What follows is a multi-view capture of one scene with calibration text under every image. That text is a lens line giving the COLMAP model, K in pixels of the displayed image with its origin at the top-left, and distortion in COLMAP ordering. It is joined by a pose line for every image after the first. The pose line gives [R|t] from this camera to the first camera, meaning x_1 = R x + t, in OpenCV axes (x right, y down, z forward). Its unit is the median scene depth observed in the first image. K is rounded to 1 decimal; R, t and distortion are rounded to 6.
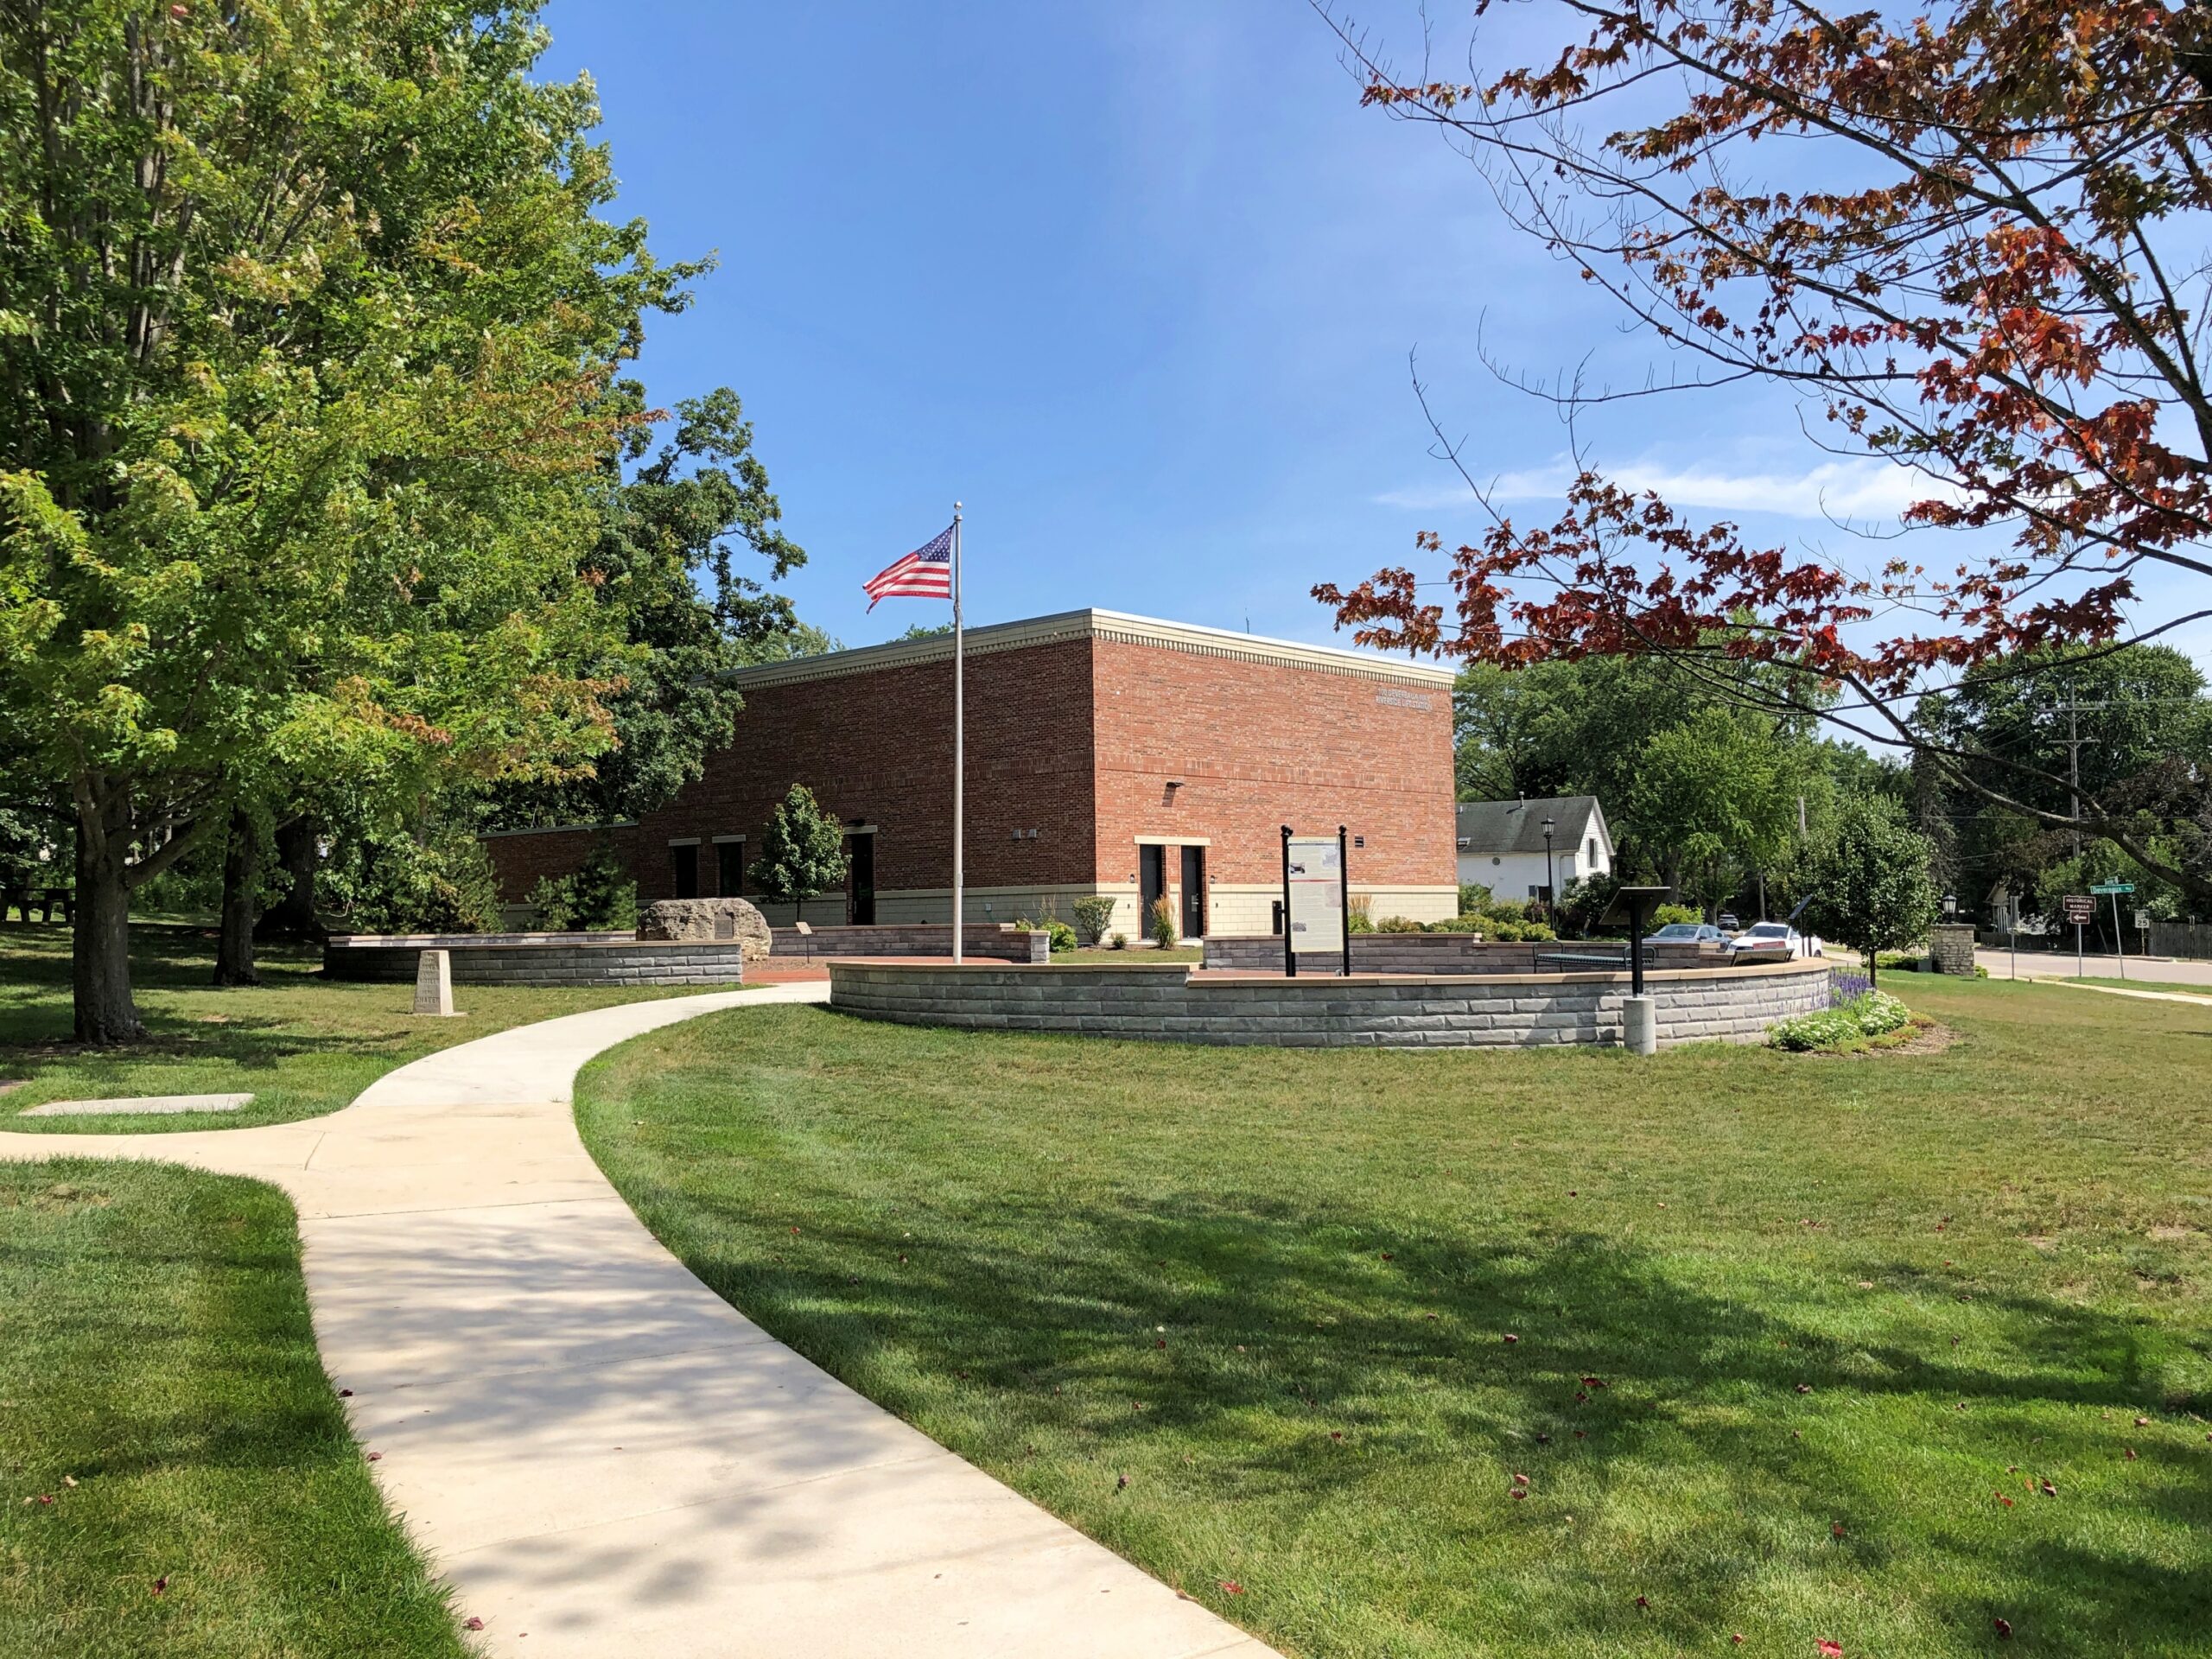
lens RADIAL K [[1806.8, 0, 1104.8], [0, 1806.8, 827.1], [0, 0, 1]] dist [0.066148, 0.000917]
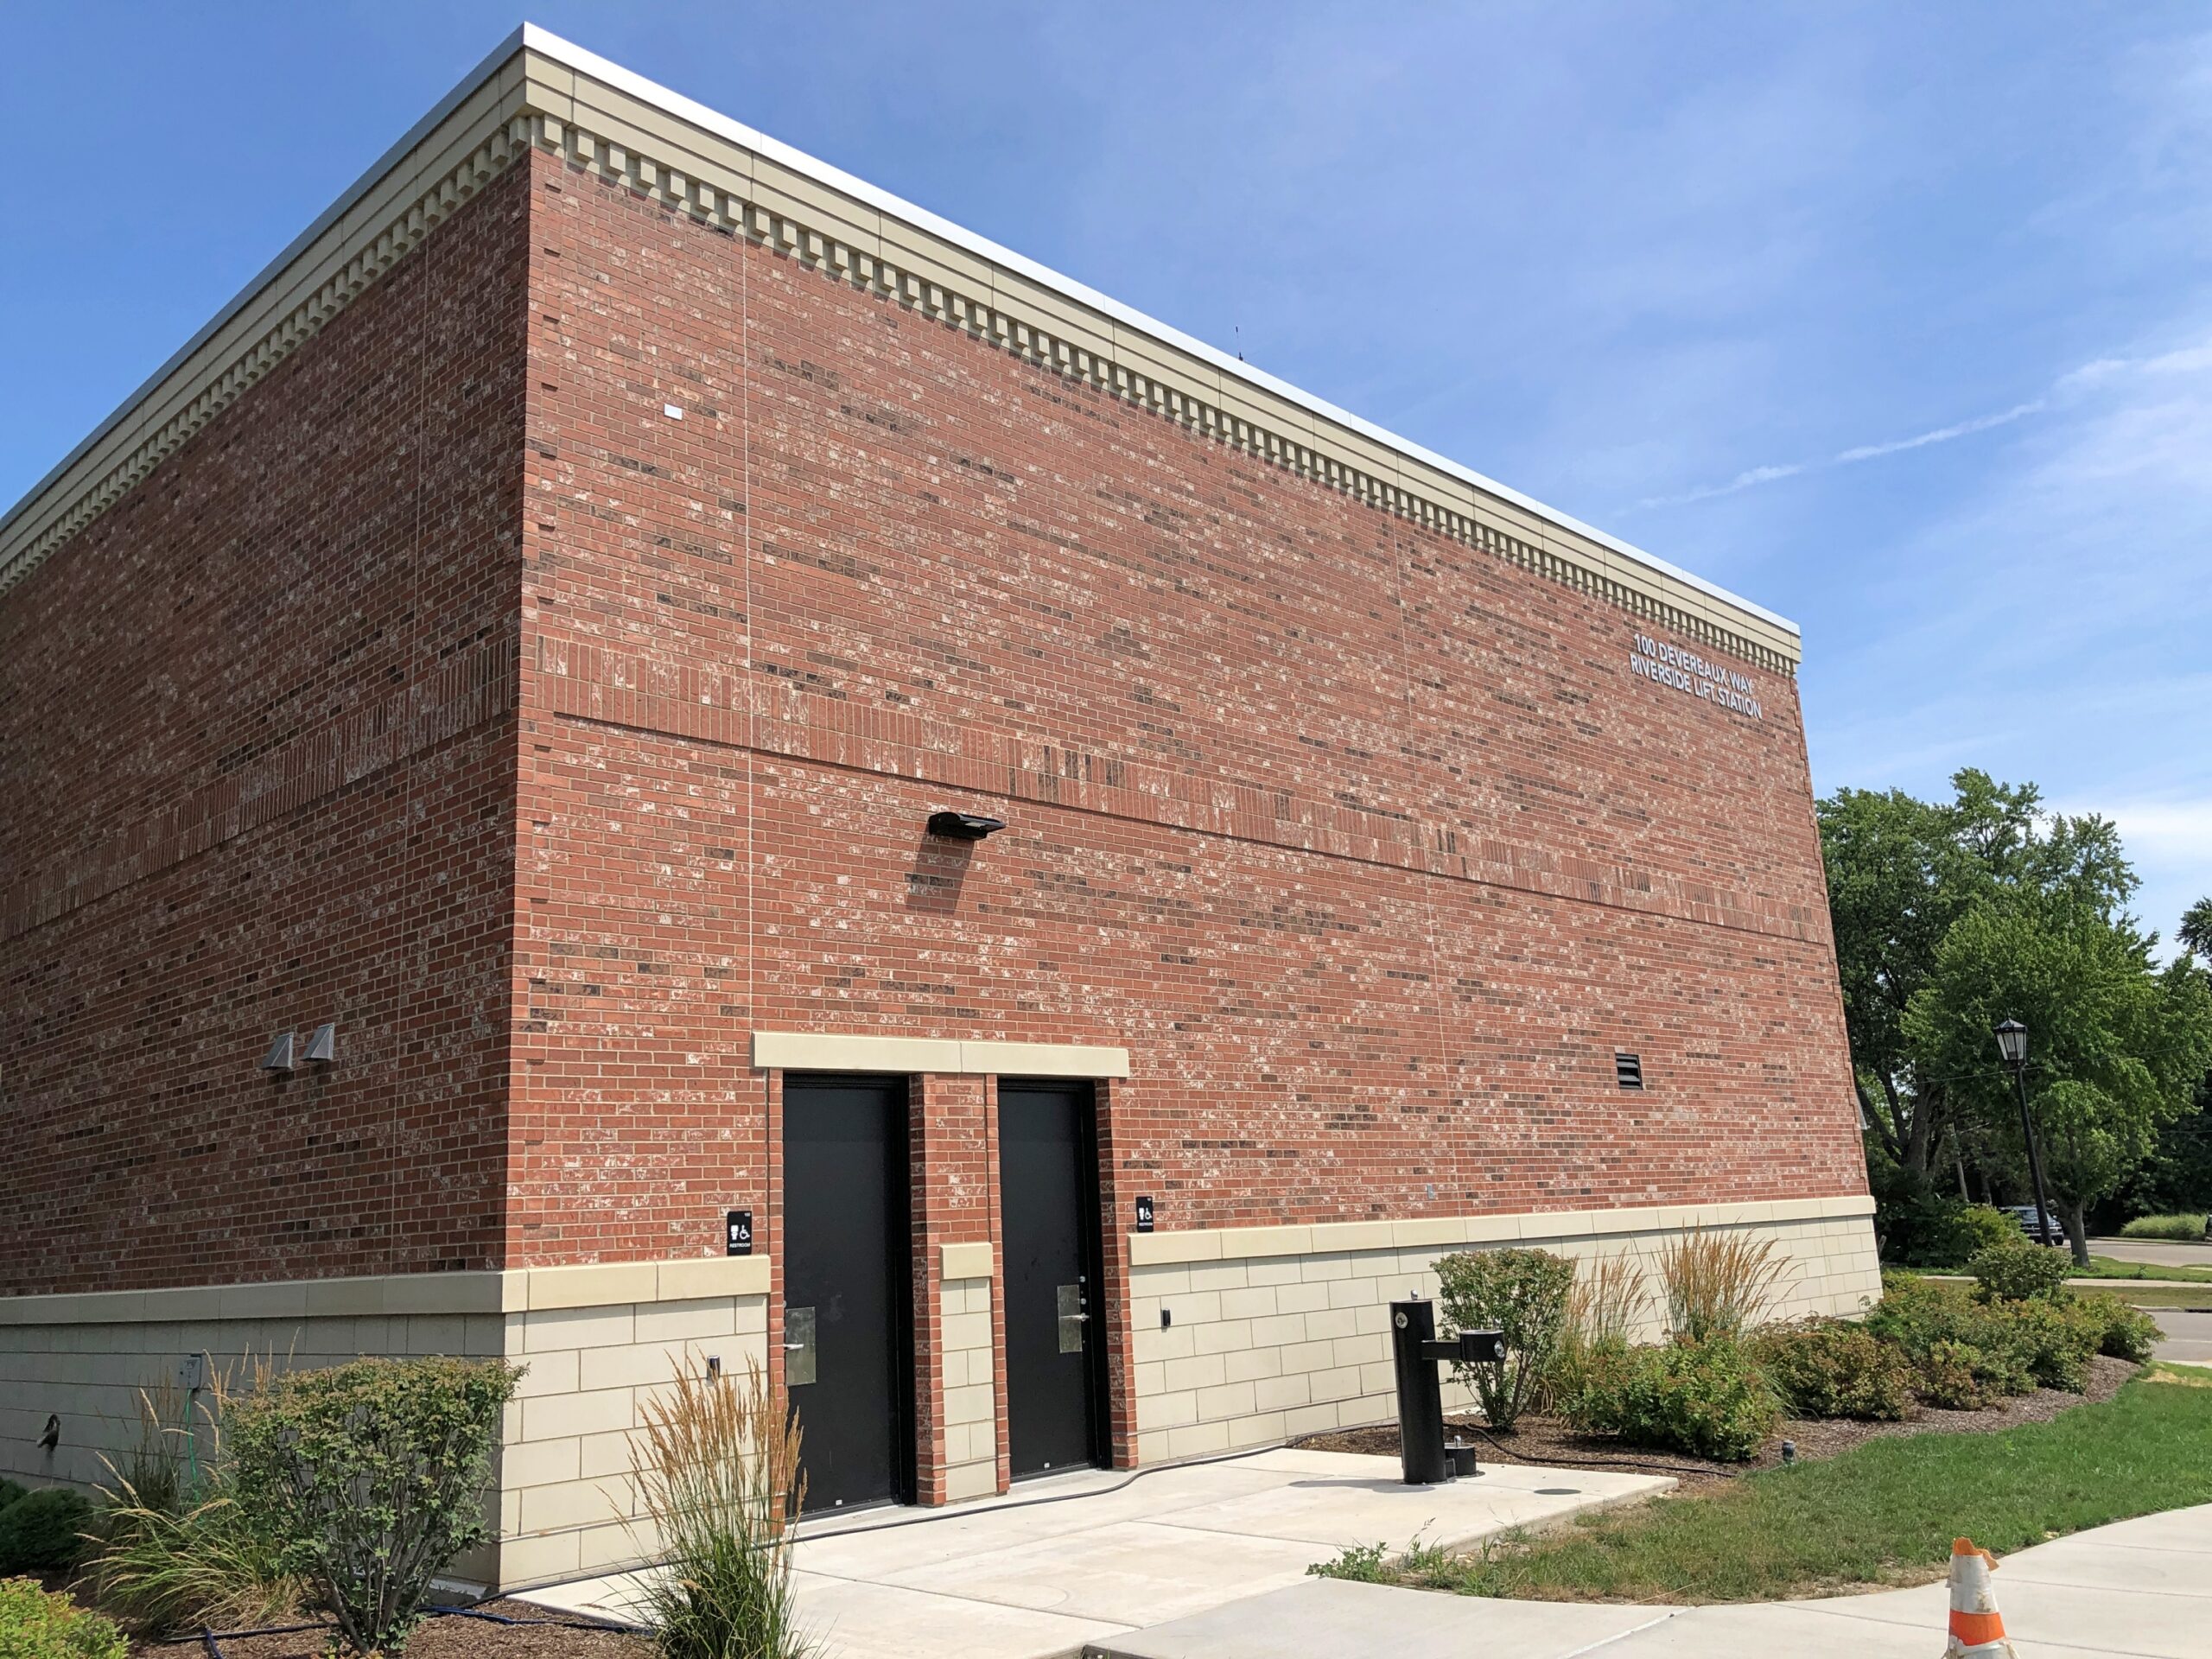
lens RADIAL K [[1806.8, 0, 1112.1], [0, 1806.8, 830.0], [0, 0, 1]] dist [0.066148, 0.000917]
pose [[0.998830, -0.043820, -0.020461, 0.064070], [0.039850, 0.985462, -0.165154, 0.018326], [0.027401, 0.164145, 0.986056, 0.760692]]
